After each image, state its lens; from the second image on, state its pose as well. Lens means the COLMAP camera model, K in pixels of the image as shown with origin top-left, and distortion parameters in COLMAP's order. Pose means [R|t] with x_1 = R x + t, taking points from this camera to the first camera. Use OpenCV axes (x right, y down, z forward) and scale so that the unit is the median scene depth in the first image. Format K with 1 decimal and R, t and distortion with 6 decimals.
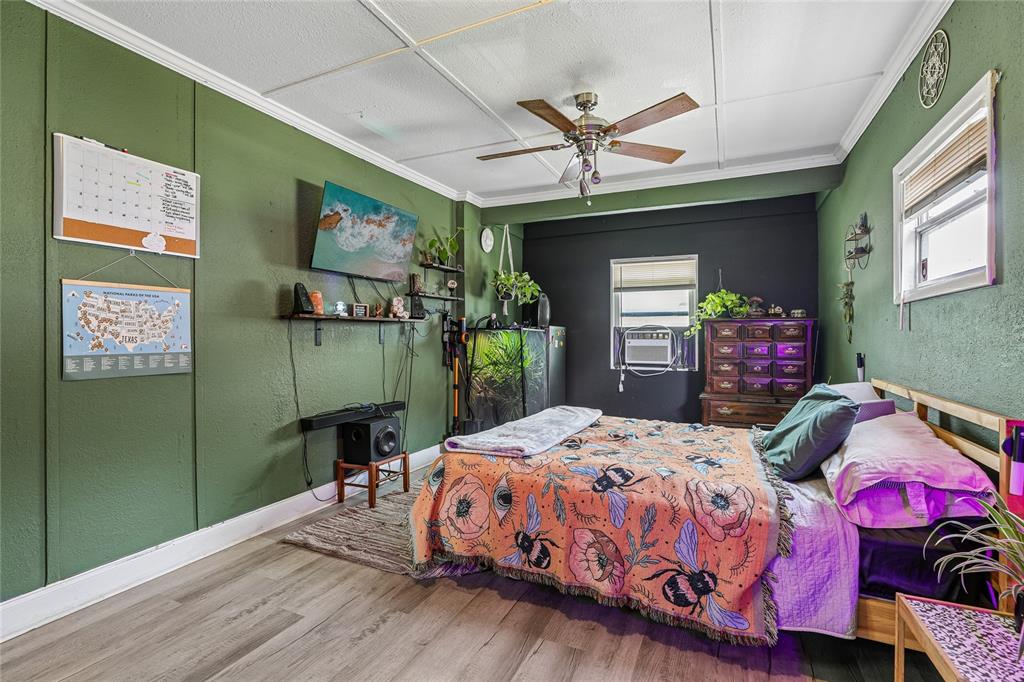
lens RADIAL K [[475.9, 0, 512.0], [0, 475.9, 337.8], [0, 0, 1]] dist [-0.001197, -0.000052]
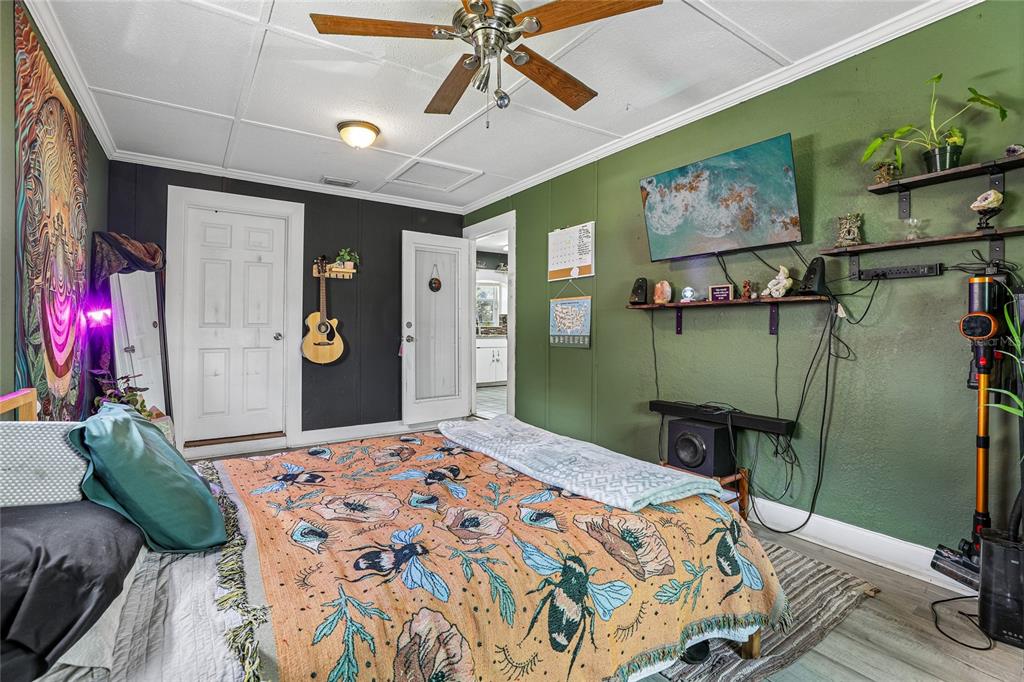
lens RADIAL K [[475.9, 0, 513.9], [0, 475.9, 336.7], [0, 0, 1]] dist [-0.001197, -0.000052]
pose [[-0.500150, 0.003968, -0.865930, 0.842143], [-0.010104, 0.999895, 0.010418, 0.021029], [0.865880, 0.013959, -0.500057, 1.597007]]
